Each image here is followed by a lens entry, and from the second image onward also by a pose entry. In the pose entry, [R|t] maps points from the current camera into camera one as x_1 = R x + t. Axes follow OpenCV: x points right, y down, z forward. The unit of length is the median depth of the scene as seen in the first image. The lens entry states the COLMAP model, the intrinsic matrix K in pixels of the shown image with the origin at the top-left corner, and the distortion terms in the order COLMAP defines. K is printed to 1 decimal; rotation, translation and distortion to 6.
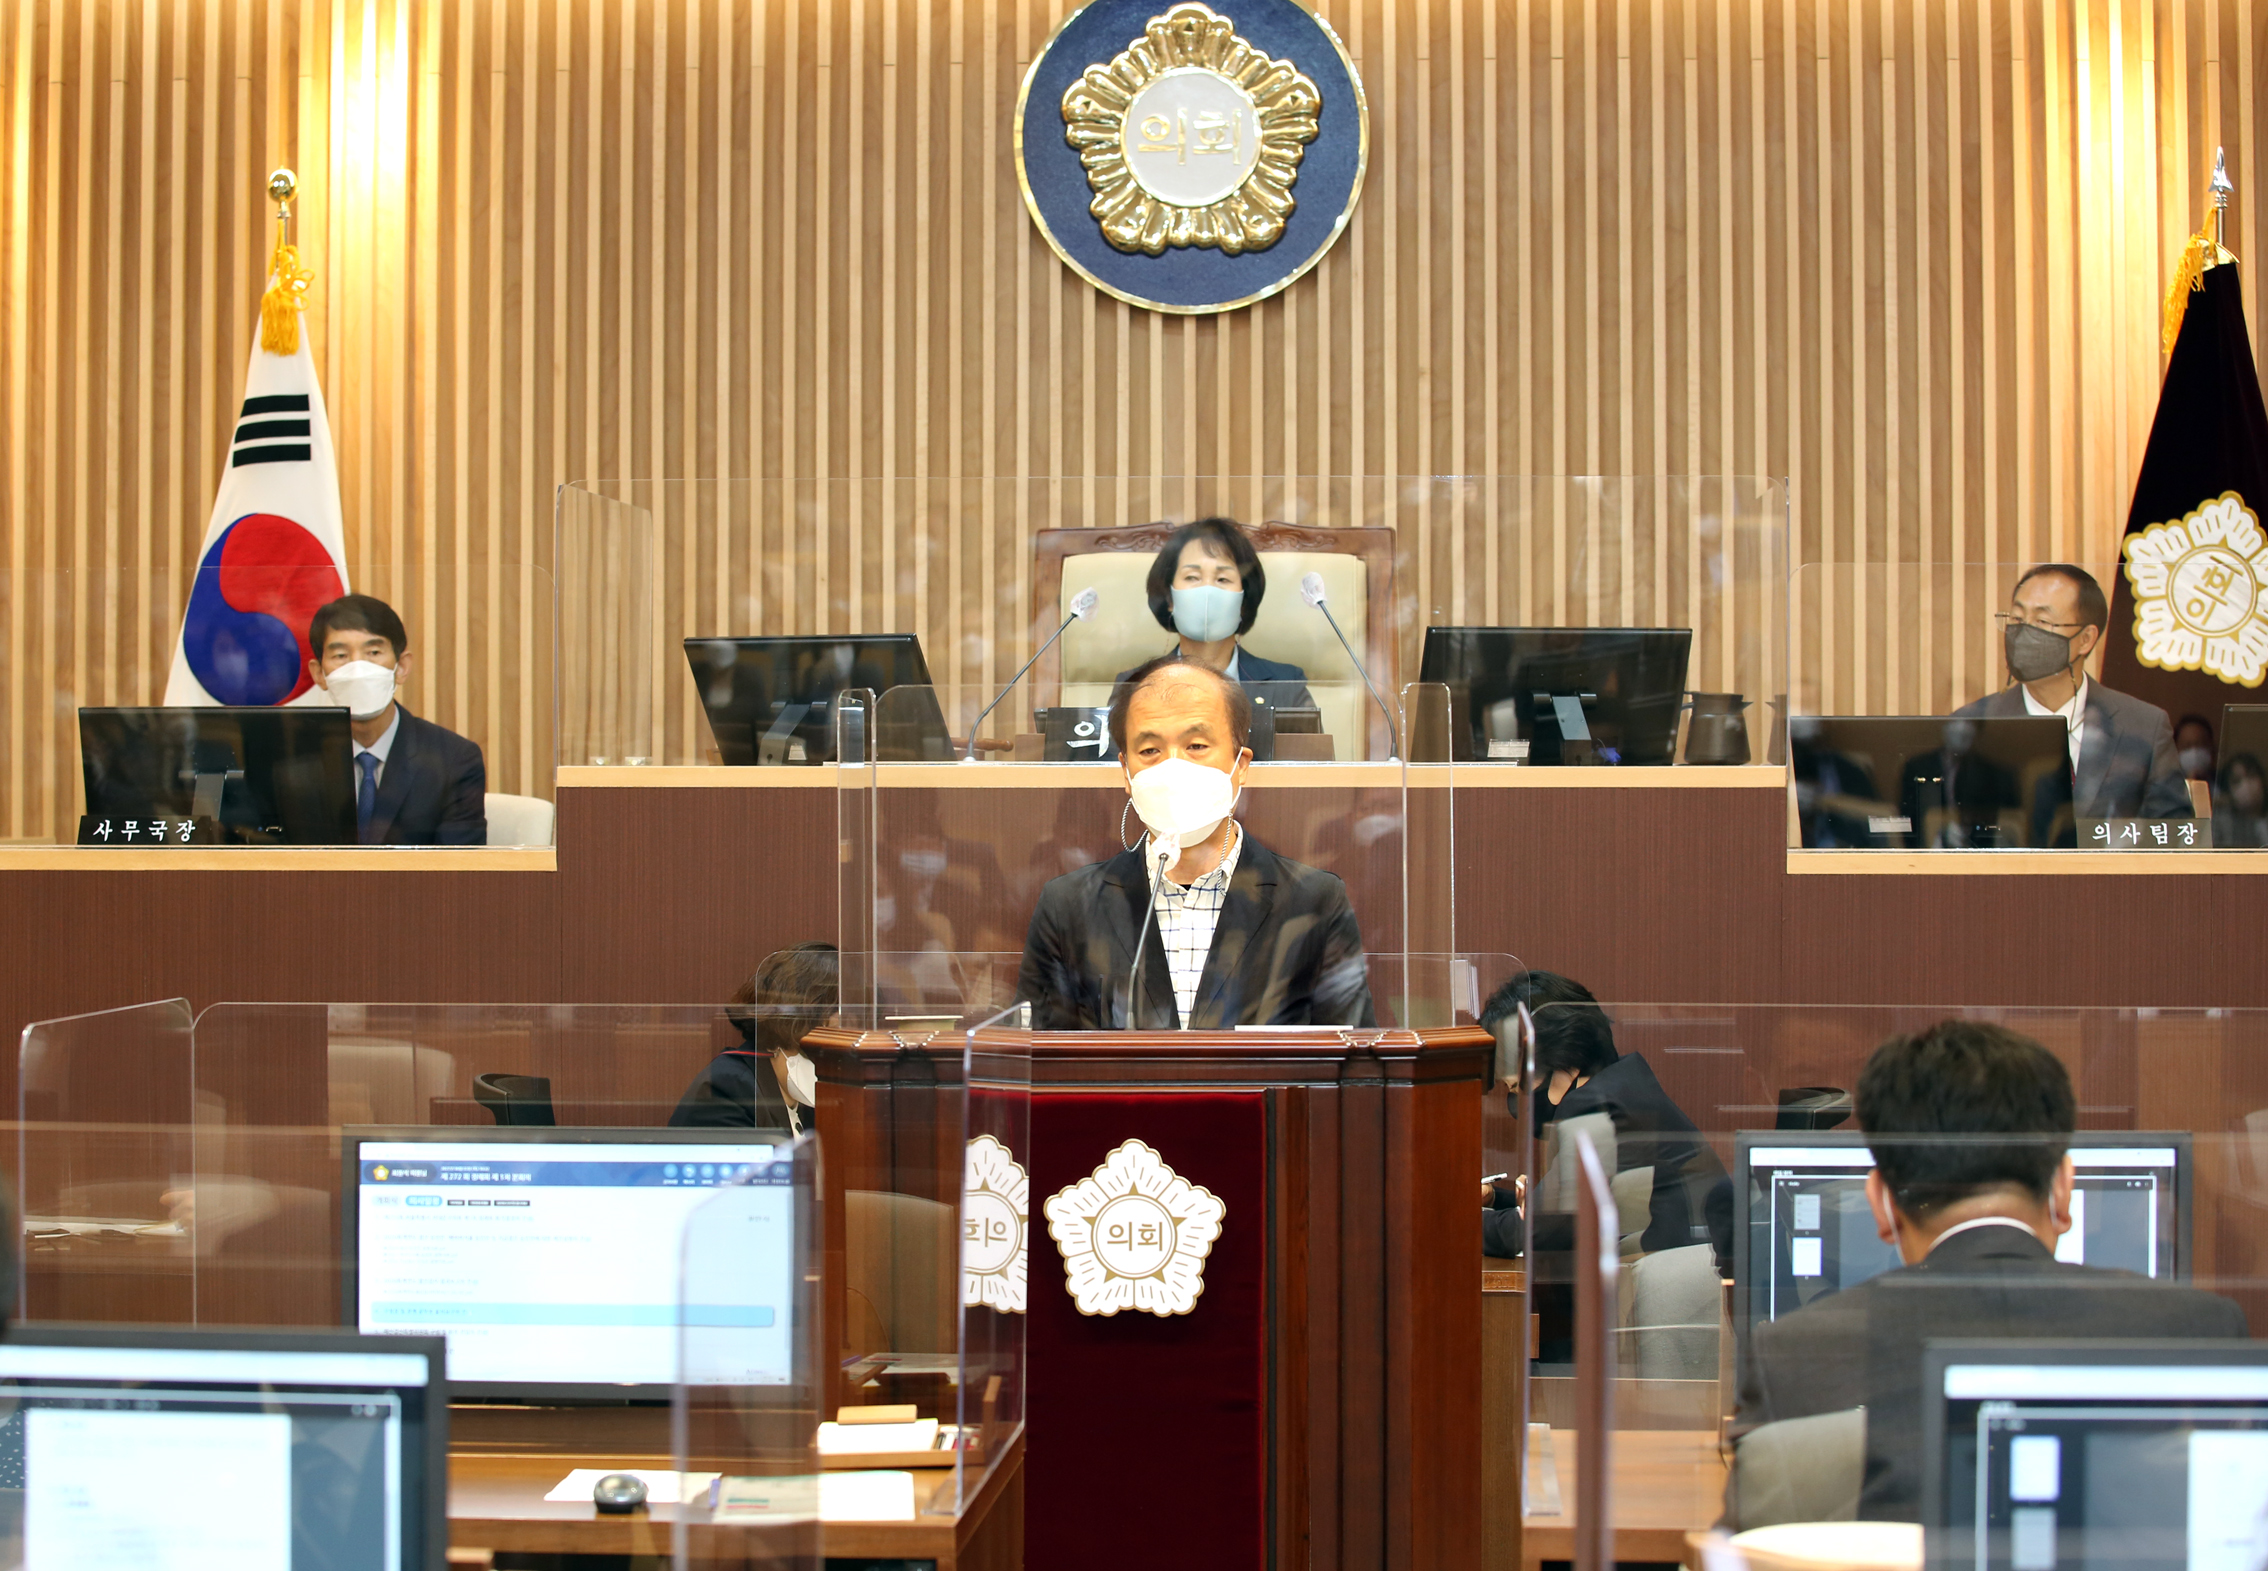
lens RADIAL K [[5105.9, 0, 1125.2], [0, 5105.9, 853.7], [0, 0, 1]] dist [-0.258463, 0.000000]
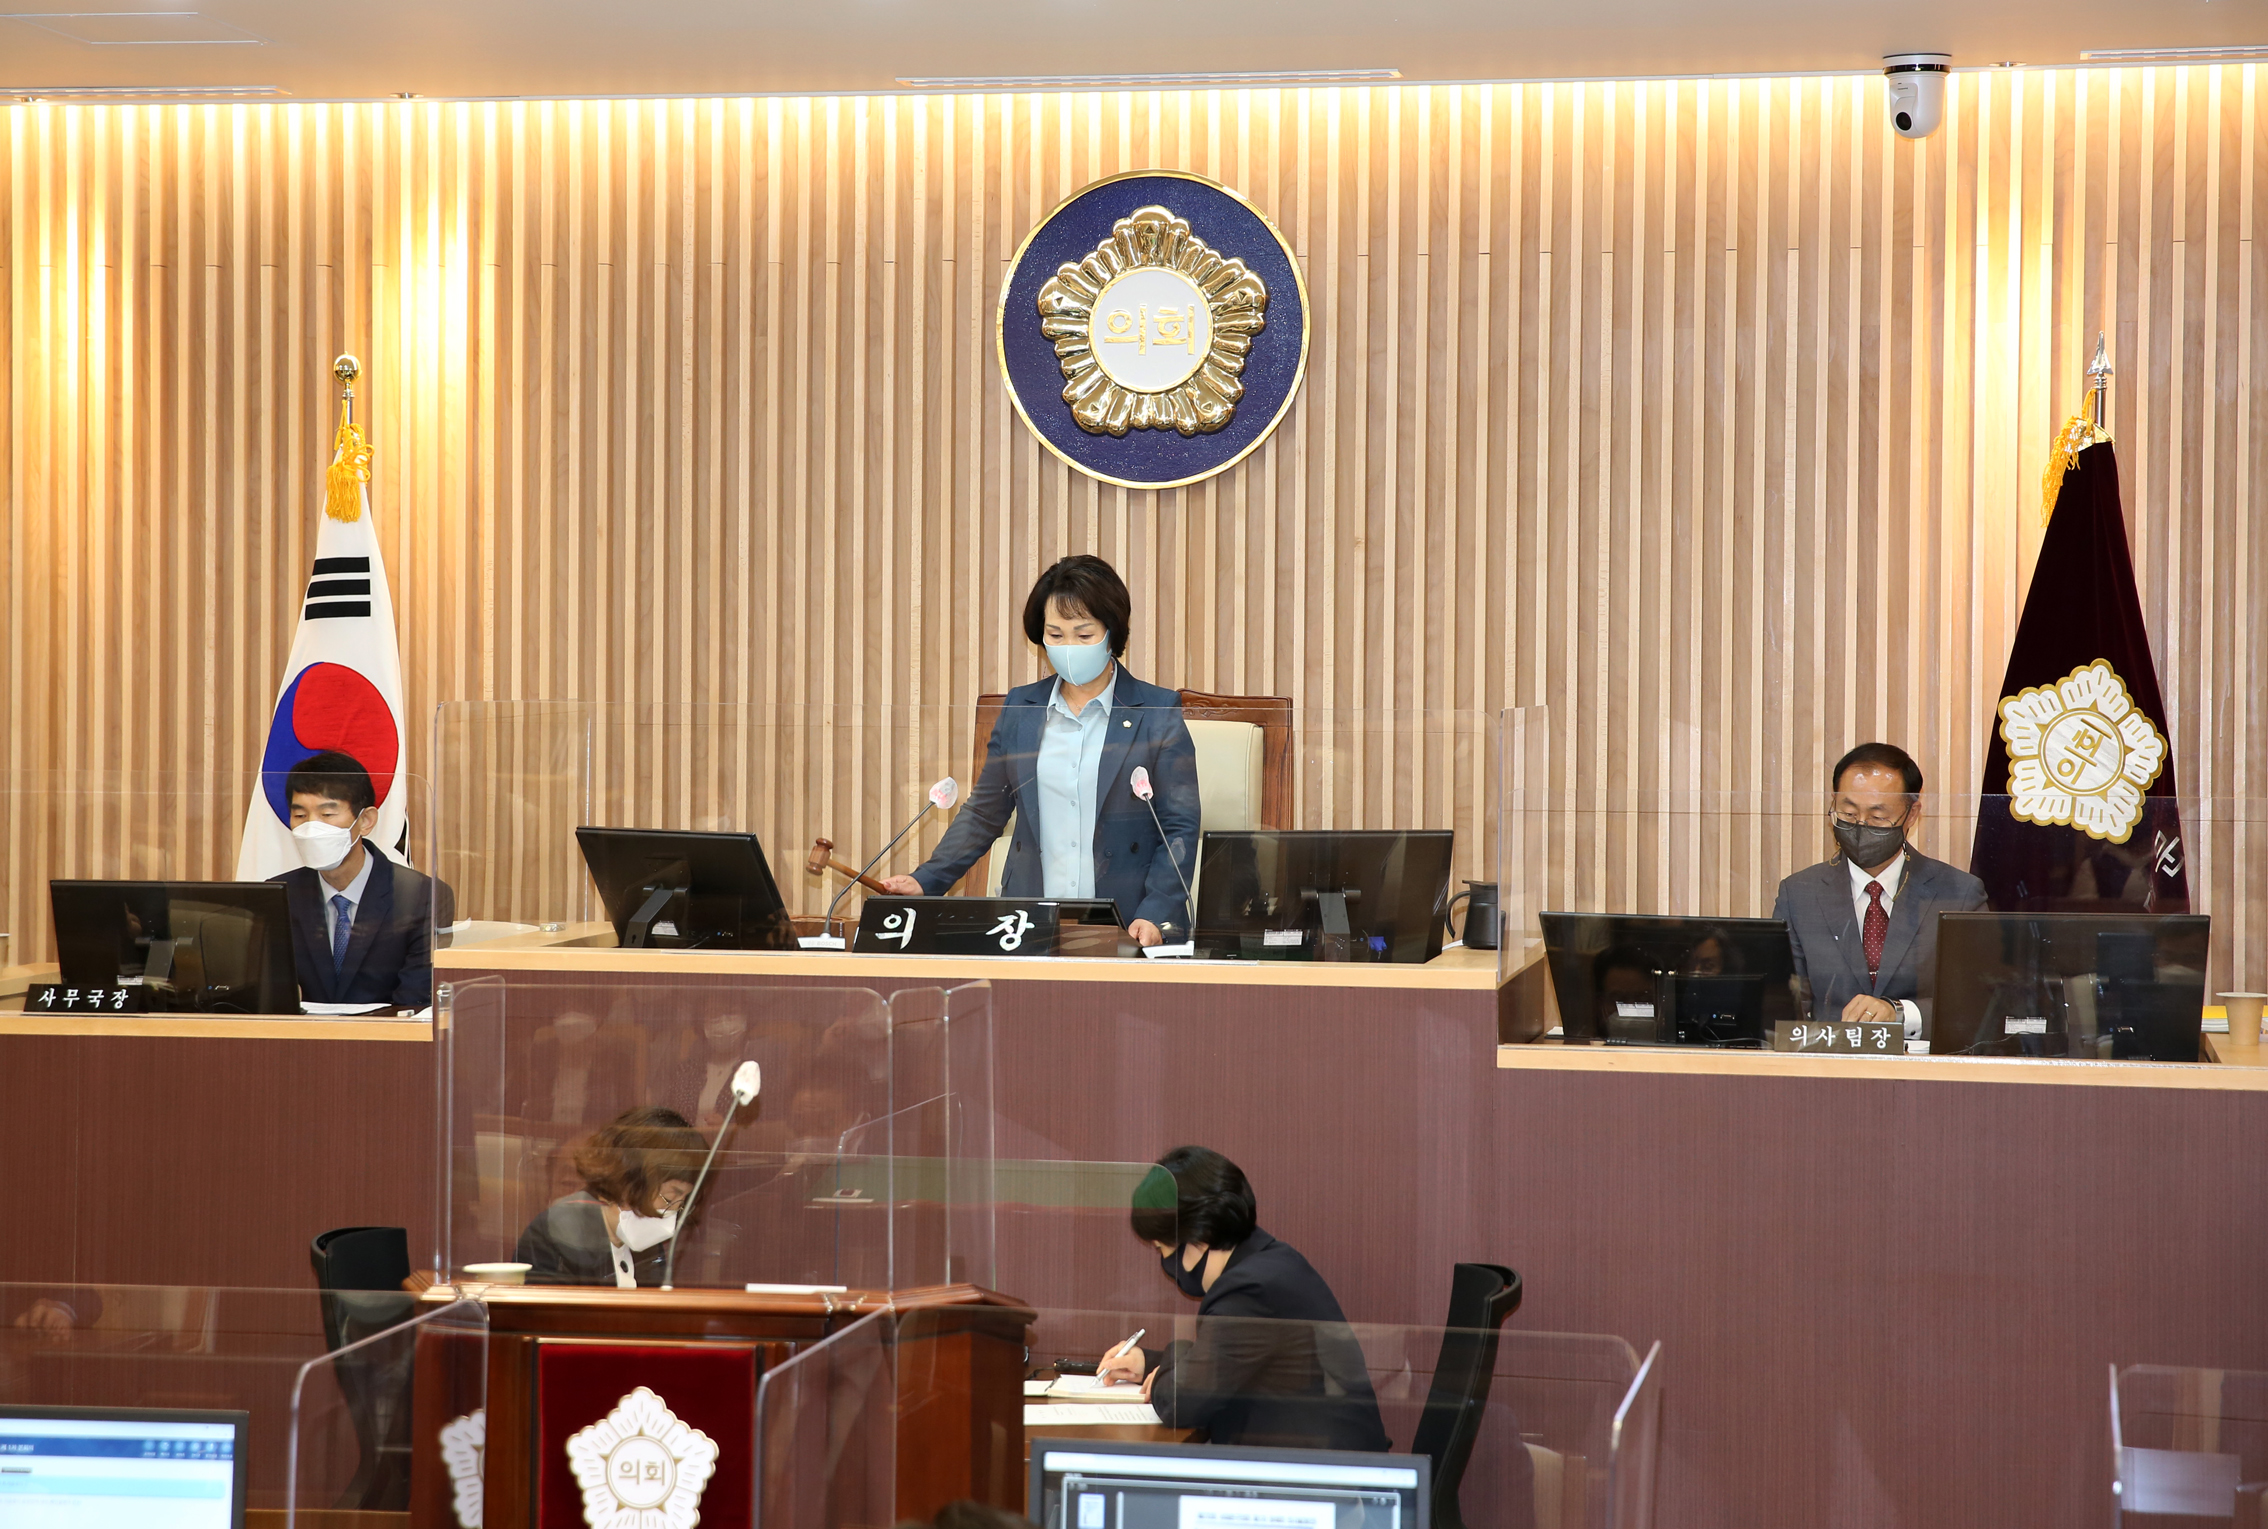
lens RADIAL K [[4819.5, 0, 1082.5], [0, 4819.5, 697.7], [0, 0, 1]] dist [0.228832, 0.000000]
pose [[0.989459, 0.009346, -0.144508, 0.257987], [-0.009574, 0.999954, -0.000880, -0.100903], [0.144494, 0.002254, 0.989503, -0.081148]]
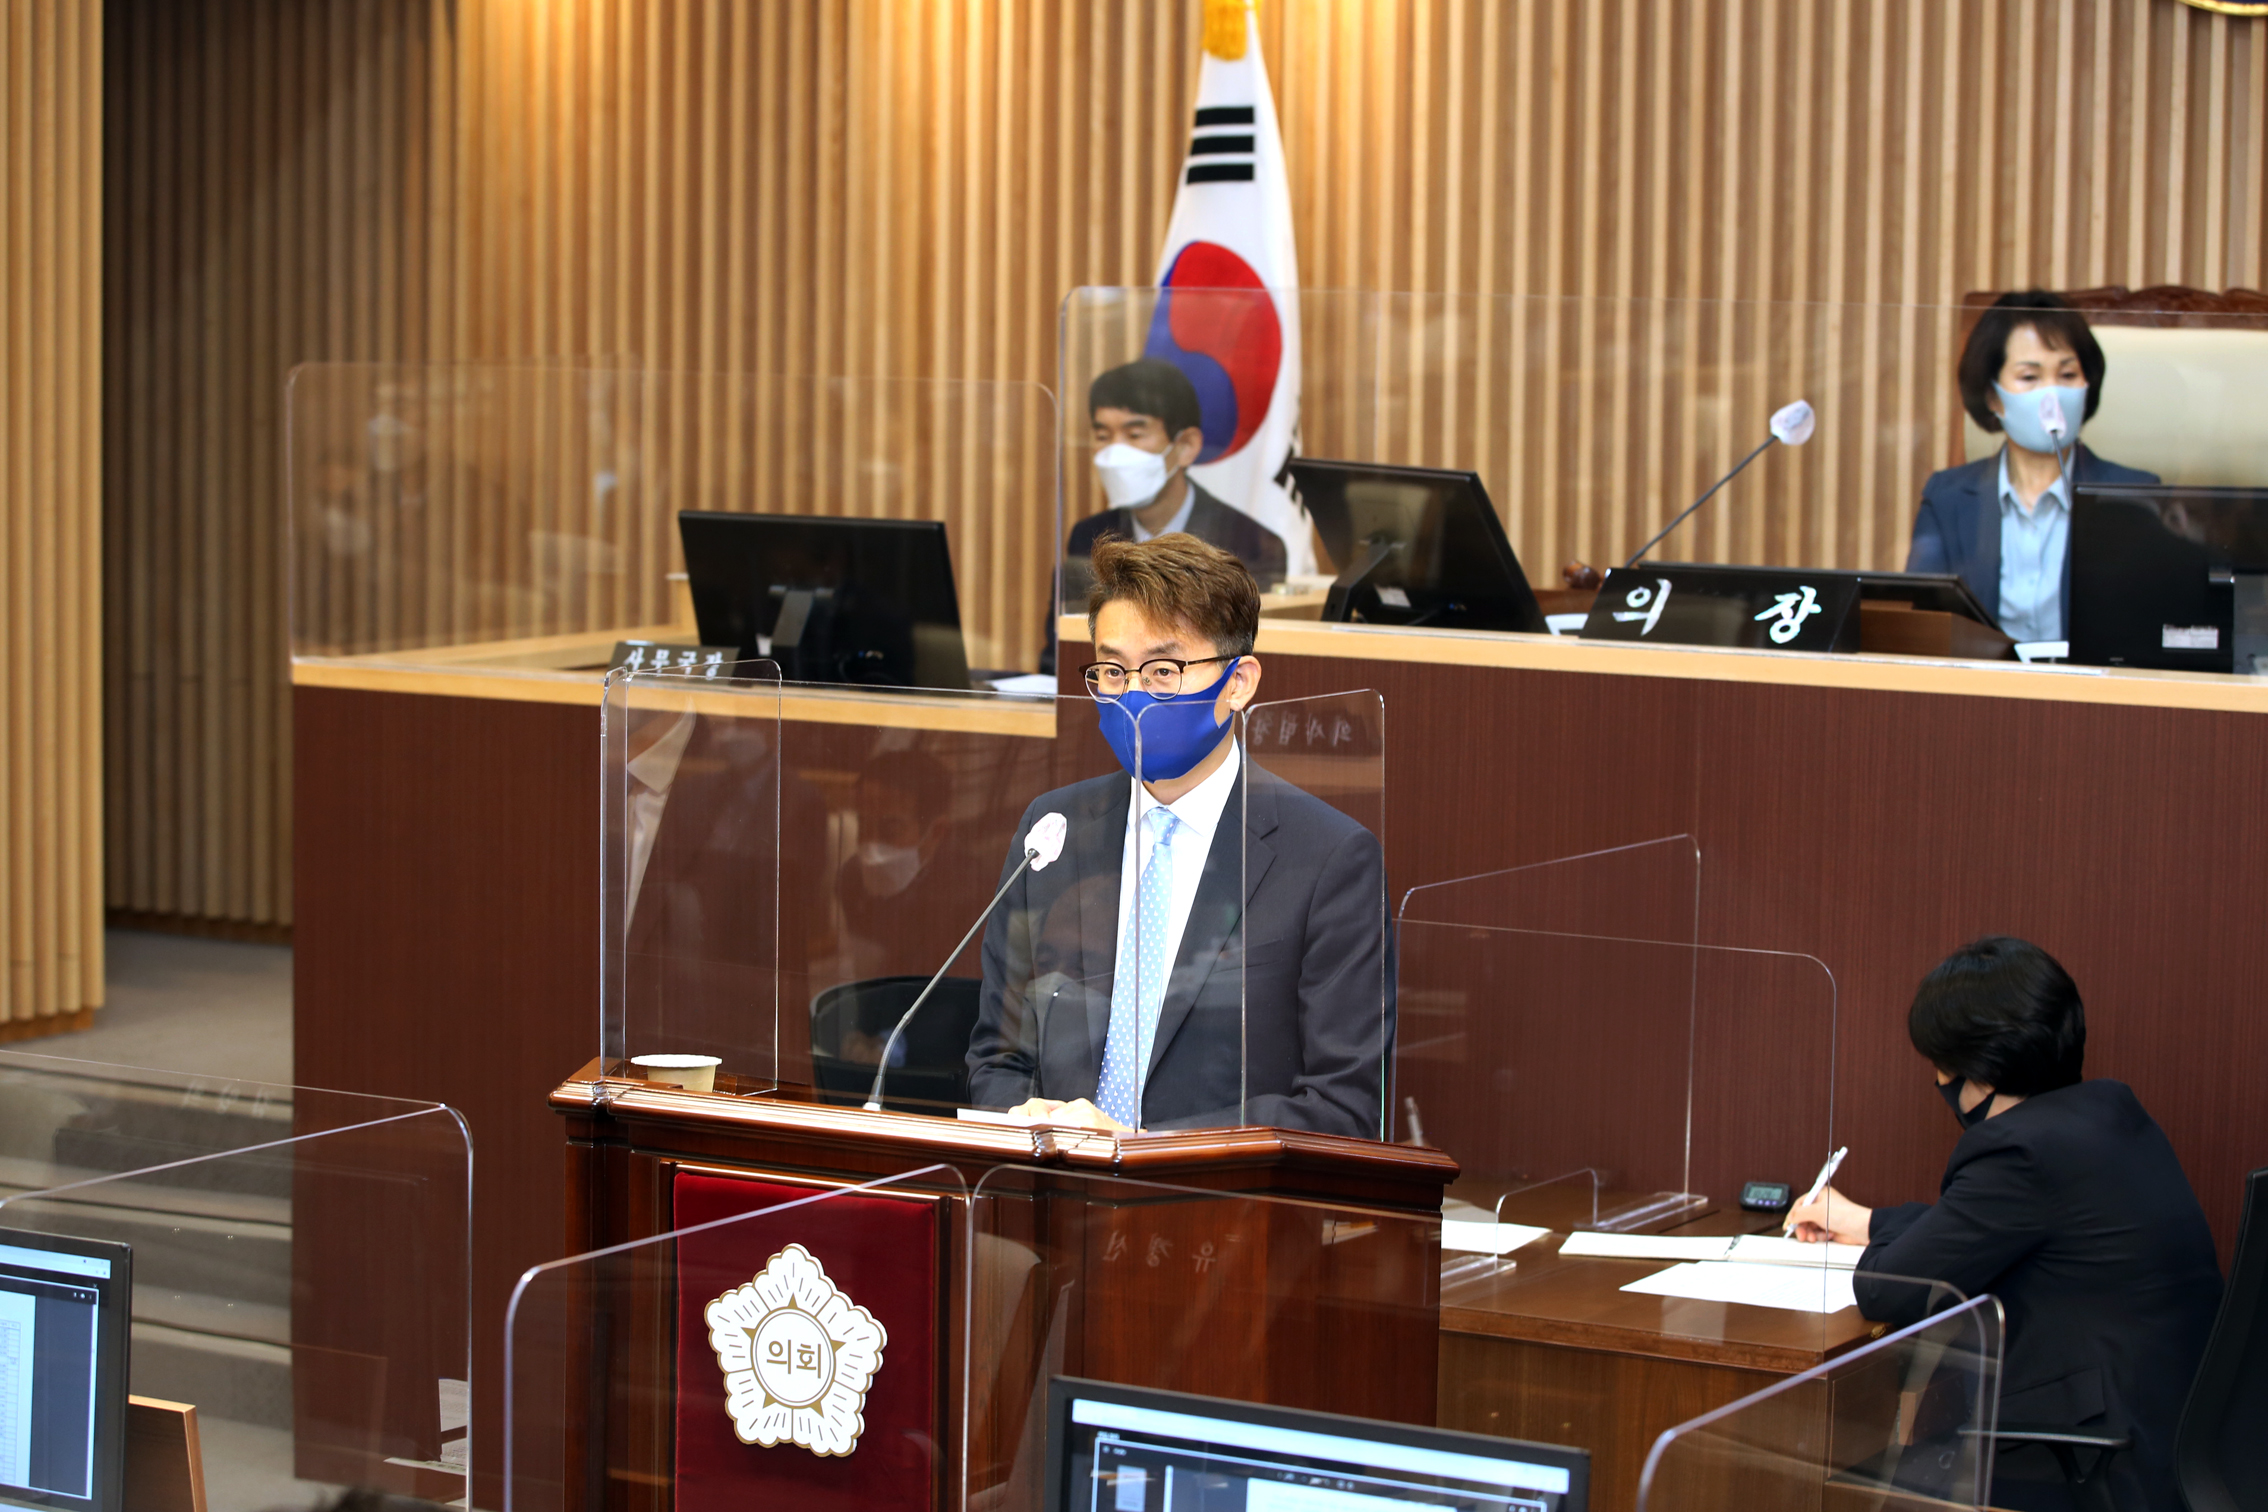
lens RADIAL K [[5530.3, 0, 1131.4], [0, 5530.3, 771.7], [0, 0, 1]] dist [-0.240669, 0.000000]
pose [[0.880289, 0.058969, -0.470759, 0.468875], [-0.018765, 0.995797, 0.089648, -0.102605], [0.474067, -0.070083, 0.877695, 0.235345]]
